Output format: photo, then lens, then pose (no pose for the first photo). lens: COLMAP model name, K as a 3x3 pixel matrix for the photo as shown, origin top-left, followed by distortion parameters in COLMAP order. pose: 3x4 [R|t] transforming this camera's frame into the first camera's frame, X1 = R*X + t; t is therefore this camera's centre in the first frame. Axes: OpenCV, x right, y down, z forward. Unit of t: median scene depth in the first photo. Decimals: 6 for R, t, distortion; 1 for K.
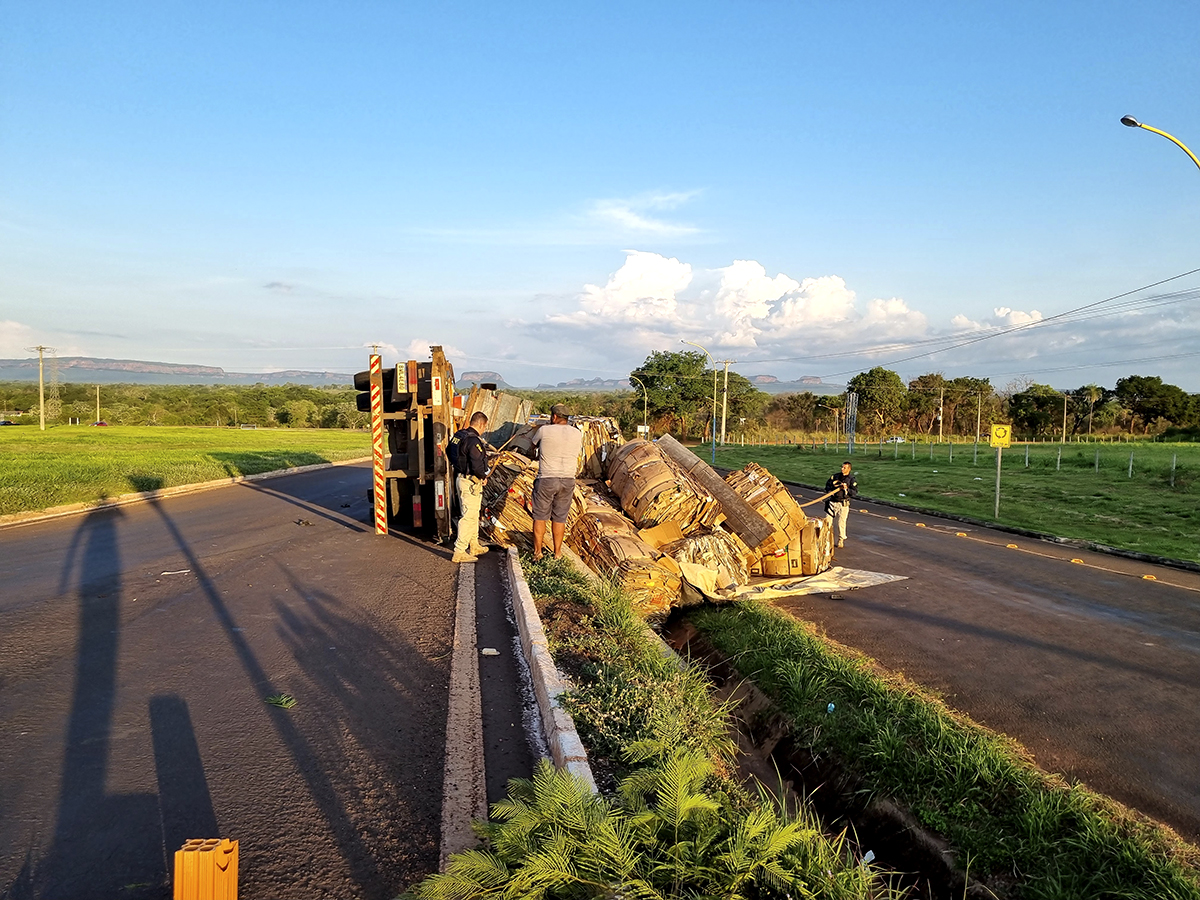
lens RADIAL K [[906.9, 0, 605.8], [0, 906.9, 458.8], [0, 0, 1]] dist [0.056012, -0.043415]
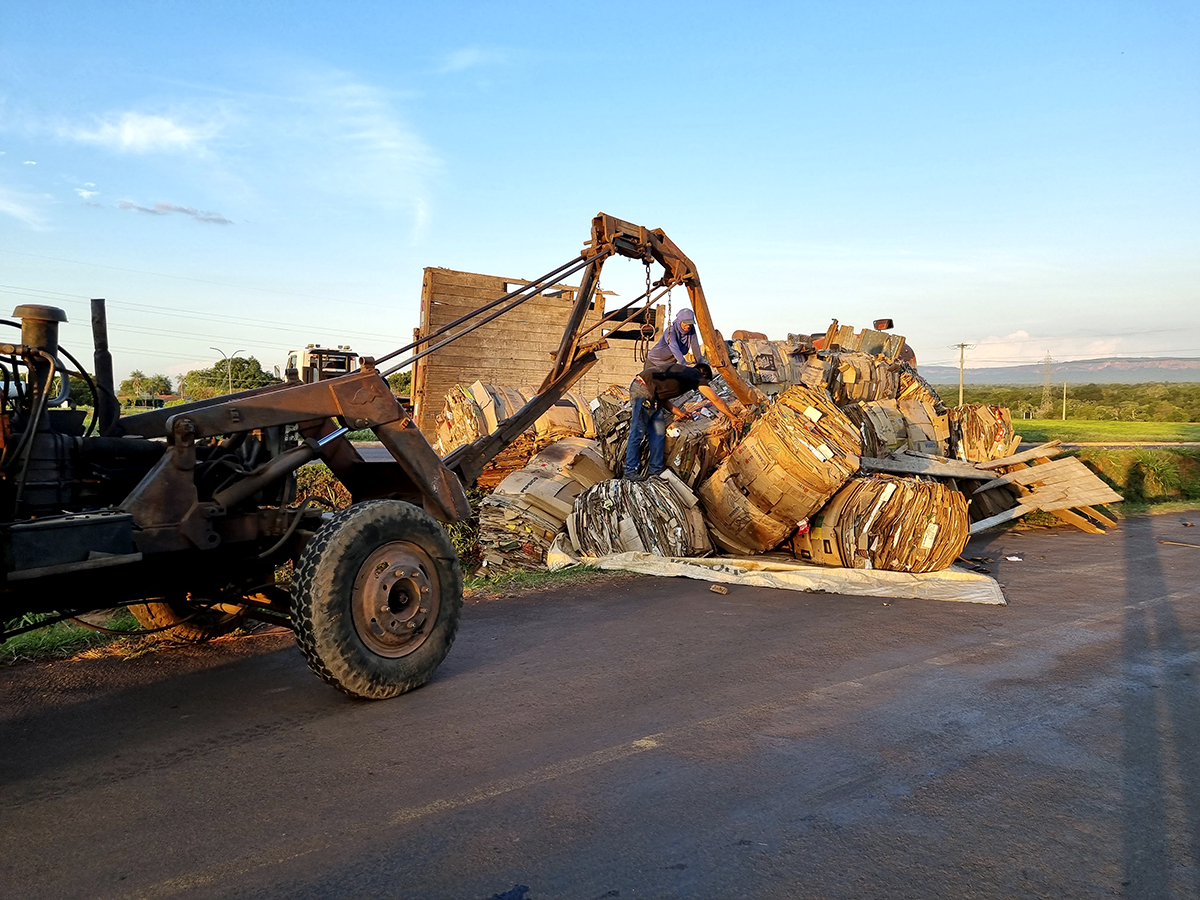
lens RADIAL K [[906.9, 0, 592.2], [0, 906.9, 470.1], [0, 0, 1]] dist [0.056012, -0.043415]
pose [[0.509315, 0.050622, -0.859090, 0.686443], [-0.040721, 0.998568, 0.034700, 0.050505], [0.859616, 0.017310, 0.510647, 0.573179]]
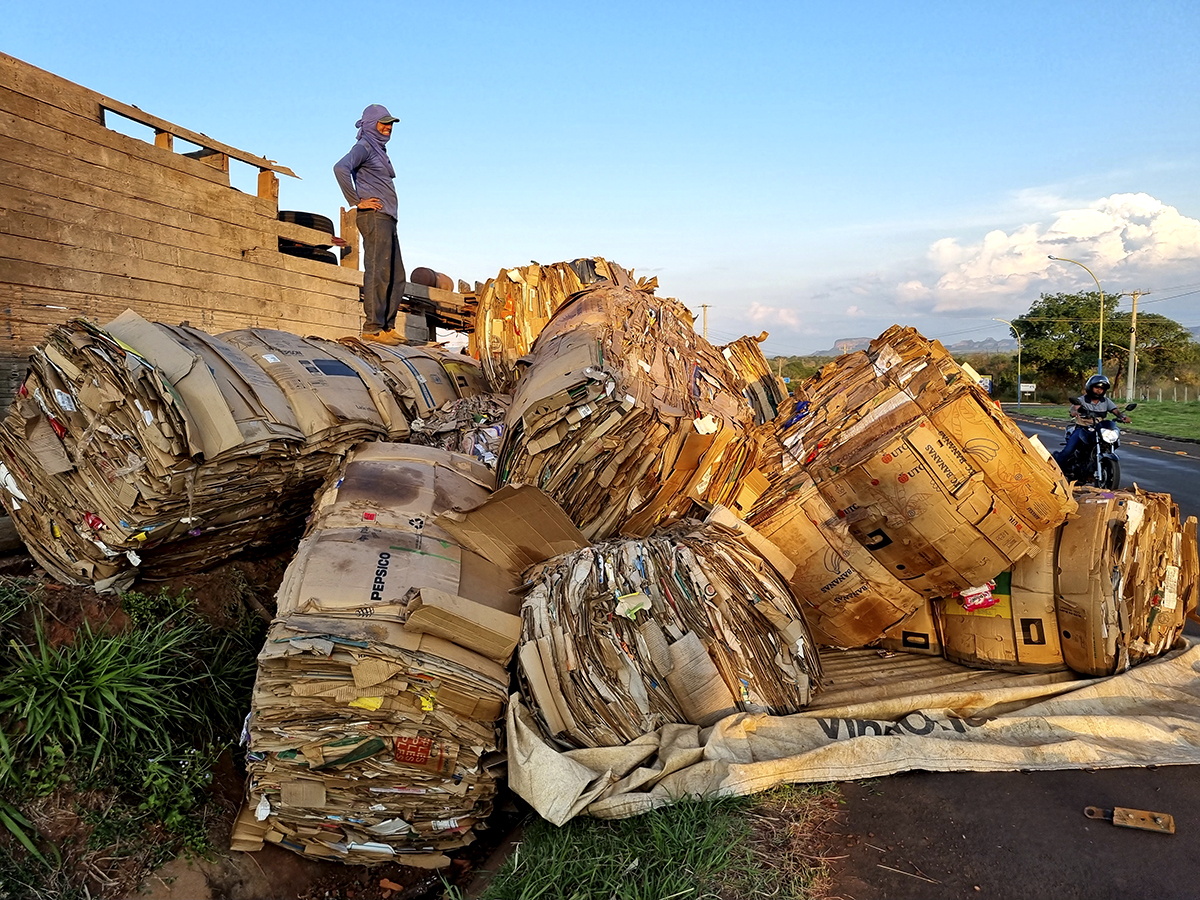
lens RADIAL K [[906.9, 0, 589.9], [0, 906.9, 438.1], [0, 0, 1]] dist [0.056012, -0.043415]
pose [[0.912443, -0.001105, -0.409203, 0.207276], [0.005219, 0.999946, 0.008936, 0.045230], [0.409171, -0.010290, 0.912400, 0.673266]]
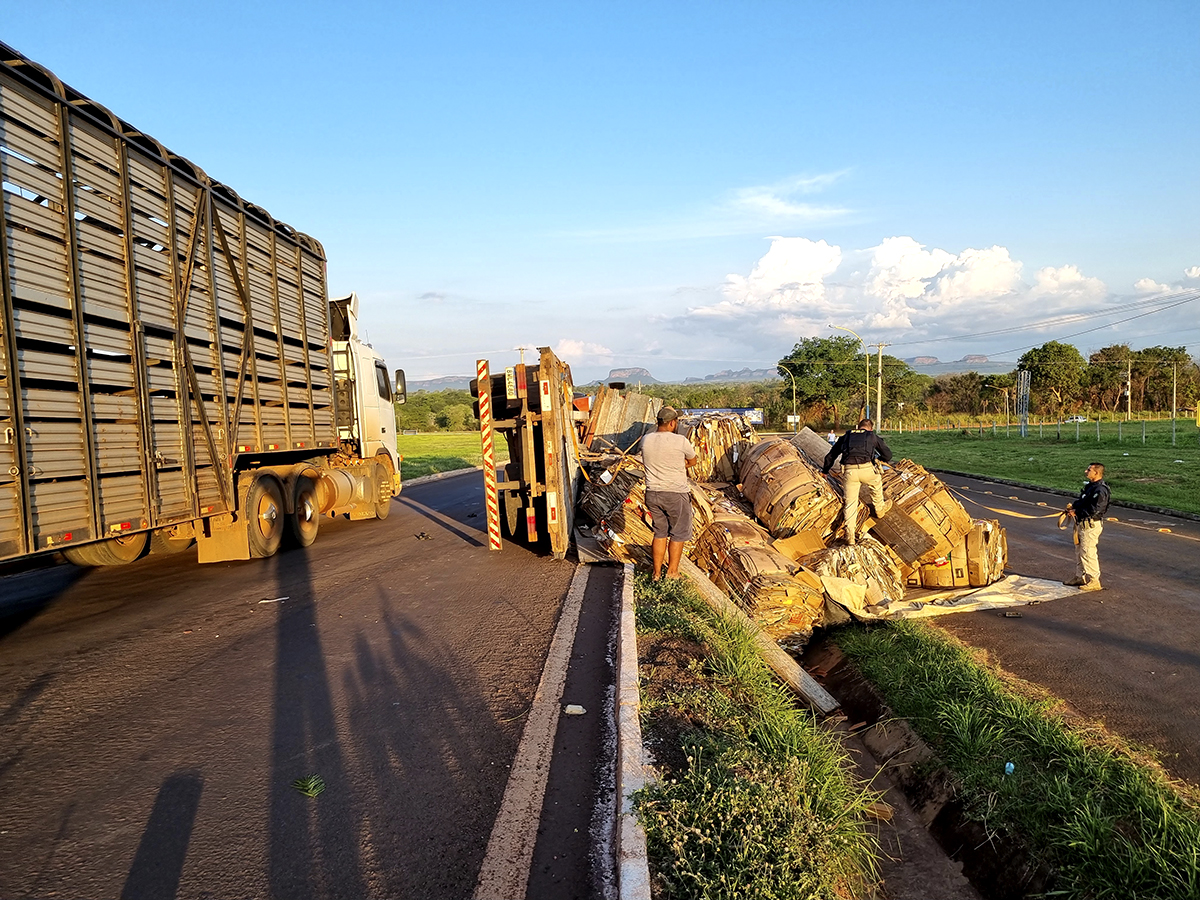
lens RADIAL K [[906.9, 0, 601.7], [0, 906.9, 460.8], [0, 0, 1]] dist [0.056012, -0.043415]
pose [[0.985141, -0.033067, -0.168536, 0.021781], [0.034517, 0.999388, 0.005680, -0.010025], [0.168245, -0.011413, 0.985679, 0.082844]]
